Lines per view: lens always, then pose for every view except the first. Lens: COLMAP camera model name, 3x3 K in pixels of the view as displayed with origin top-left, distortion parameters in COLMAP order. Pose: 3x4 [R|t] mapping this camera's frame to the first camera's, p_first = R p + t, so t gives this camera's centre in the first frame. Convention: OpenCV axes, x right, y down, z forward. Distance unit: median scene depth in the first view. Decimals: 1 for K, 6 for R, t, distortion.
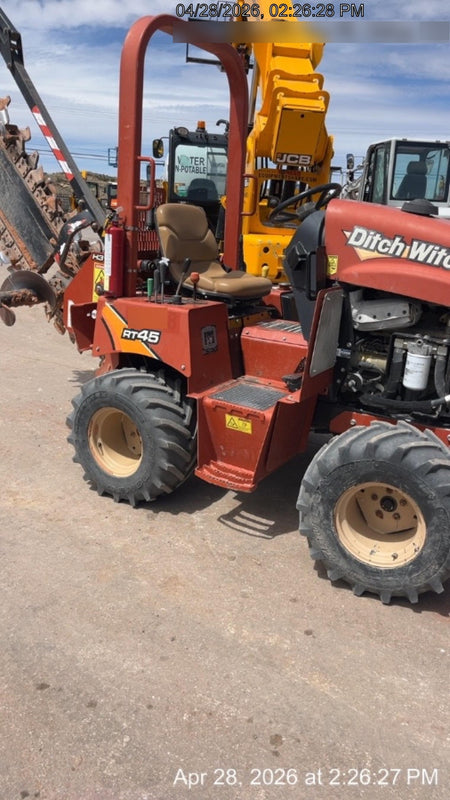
lens RADIAL K [[581.7, 0, 283.2], [0, 581.7, 398.3], [0, 0, 1]] dist [0.029353, -0.002513]
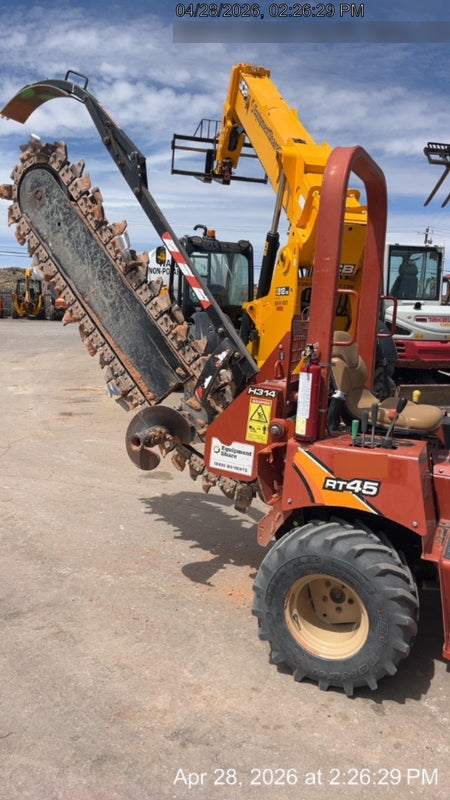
lens RADIAL K [[581.7, 0, 283.2], [0, 581.7, 398.3], [0, 0, 1]] dist [0.029353, -0.002513]
pose [[0.995155, -0.033274, 0.092518, -0.408537], [0.046573, 0.988257, -0.145528, -0.112131], [-0.086589, 0.149132, 0.985019, 0.131234]]
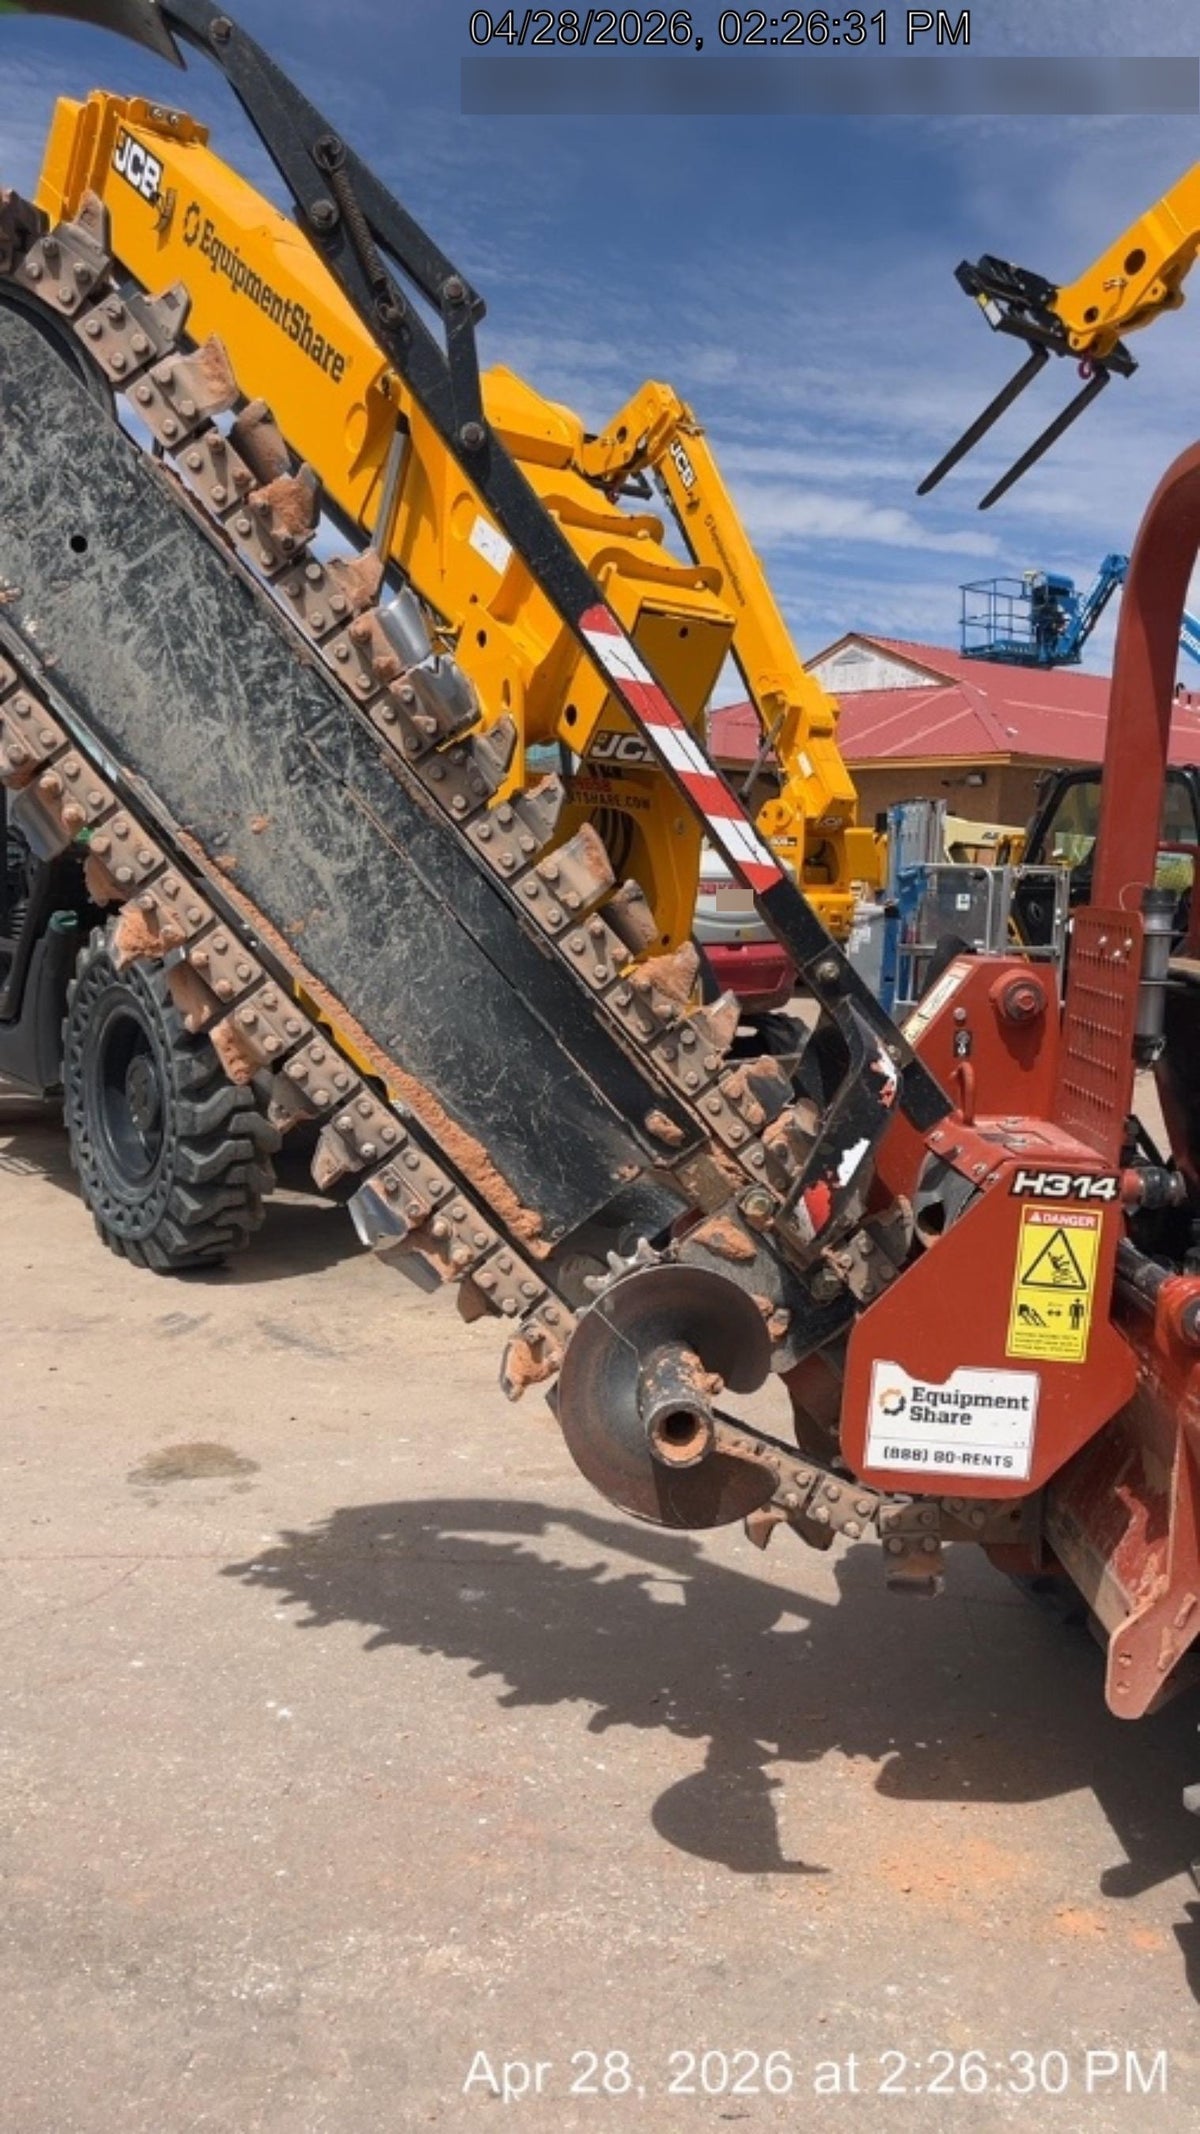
lens RADIAL K [[1500.2, 0, 599.3], [0, 1500.2, 1099.2], [0, 0, 1]] dist [0.017878, 0.000396]
pose [[0.860763, -0.111307, 0.496686, -0.924016], [0.172065, 0.981982, -0.078129, -0.297114], [-0.479041, 0.152713, 0.864406, 0.591956]]
